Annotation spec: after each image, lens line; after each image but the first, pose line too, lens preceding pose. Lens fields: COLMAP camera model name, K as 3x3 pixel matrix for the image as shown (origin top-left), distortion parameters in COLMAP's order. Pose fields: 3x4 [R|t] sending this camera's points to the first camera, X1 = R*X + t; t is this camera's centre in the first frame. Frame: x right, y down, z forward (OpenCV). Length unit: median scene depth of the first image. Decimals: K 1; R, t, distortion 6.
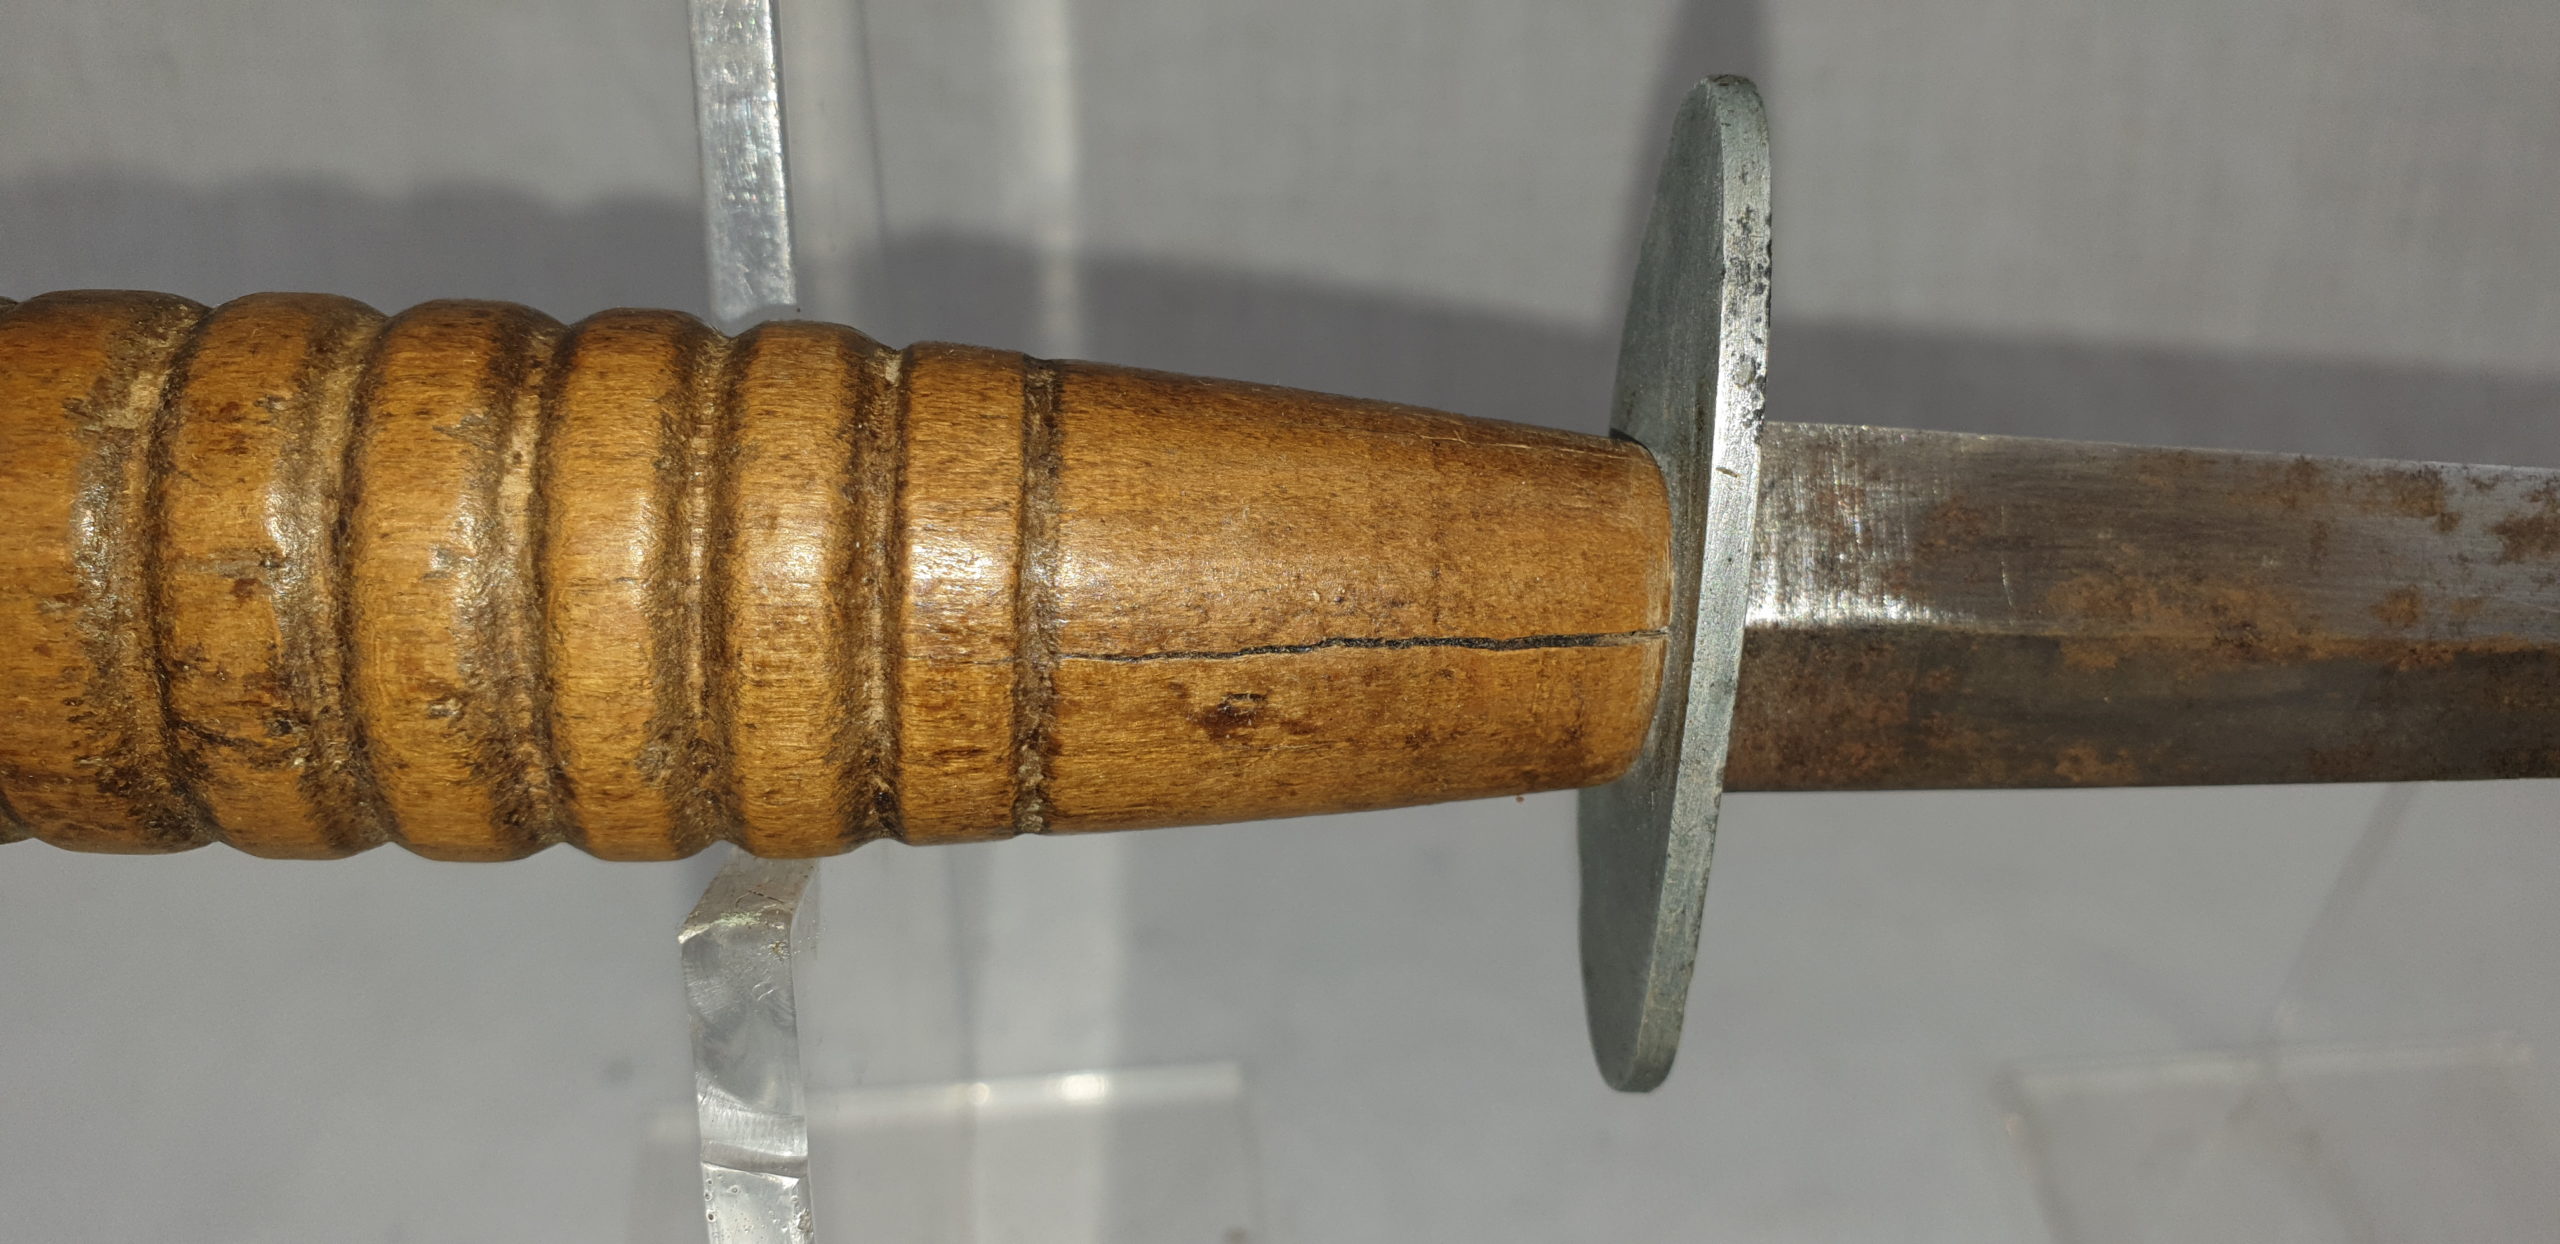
lens RADIAL K [[2118.0, 0, 1256.2], [0, 2118.0, 616.6], [0, 0, 1]] dist [-0.023619, 0.016435]
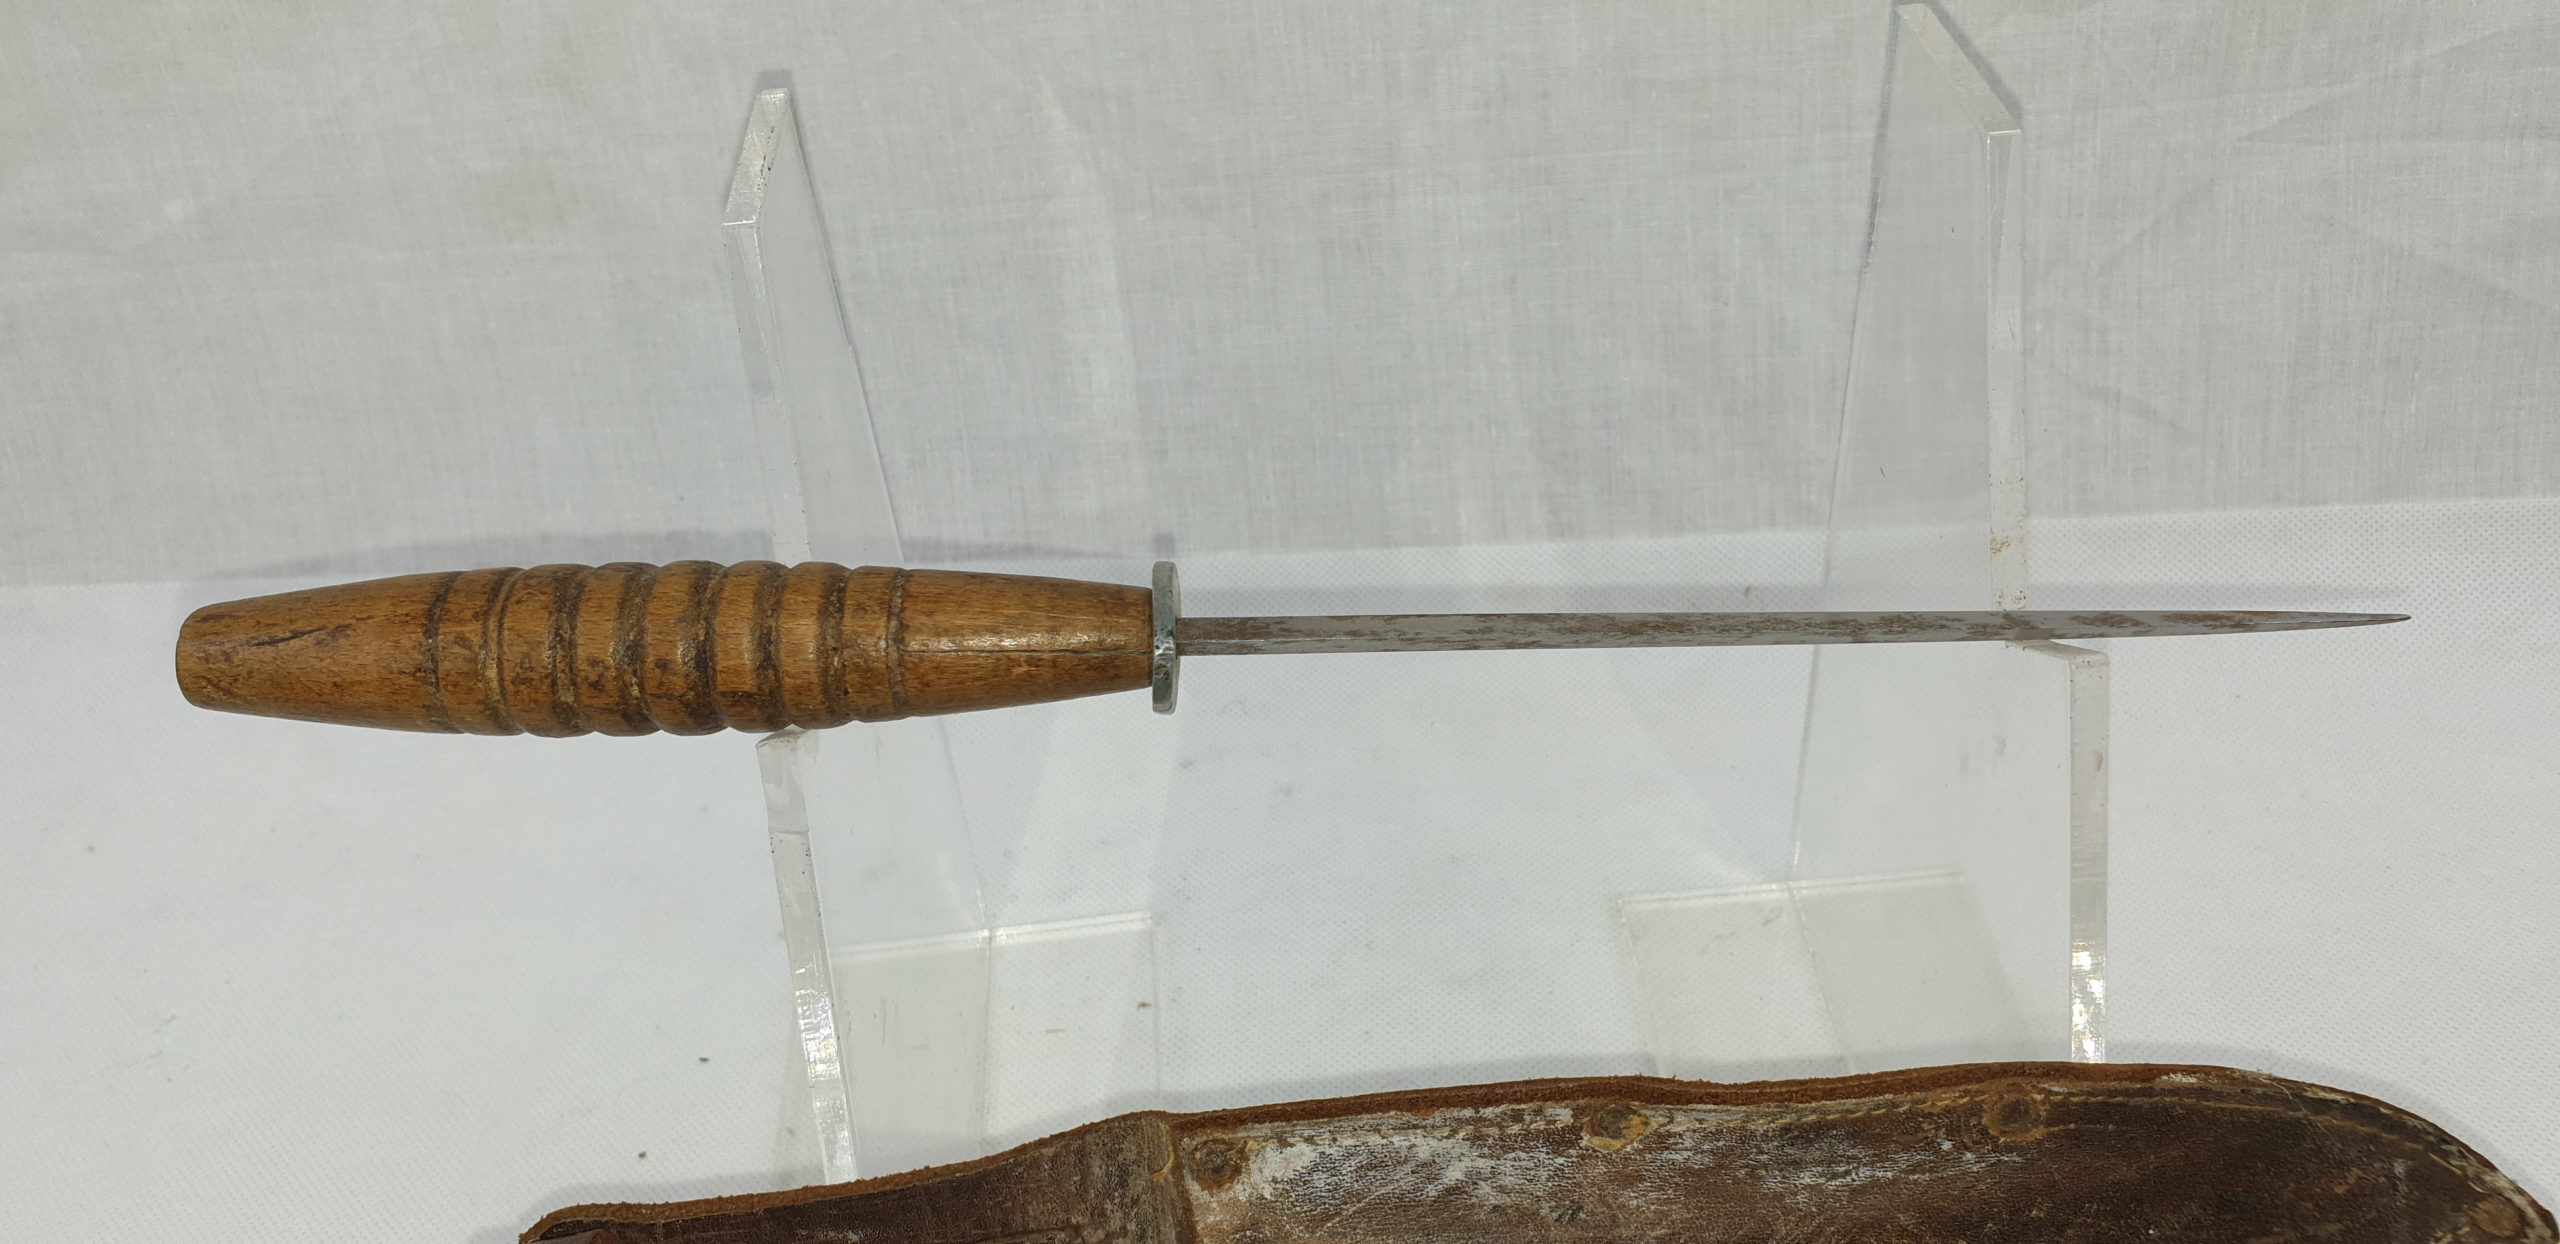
lens RADIAL K [[2118.0, 0, 1264.2], [0, 2118.0, 613.8], [0, 0, 1]] dist [-0.023619, 0.016435]
pose [[0.994117, -0.058496, -0.091153, 0.588461], [0.055364, 0.997798, -0.036515, 0.101395], [0.093089, 0.031254, 0.995167, -1.566226]]
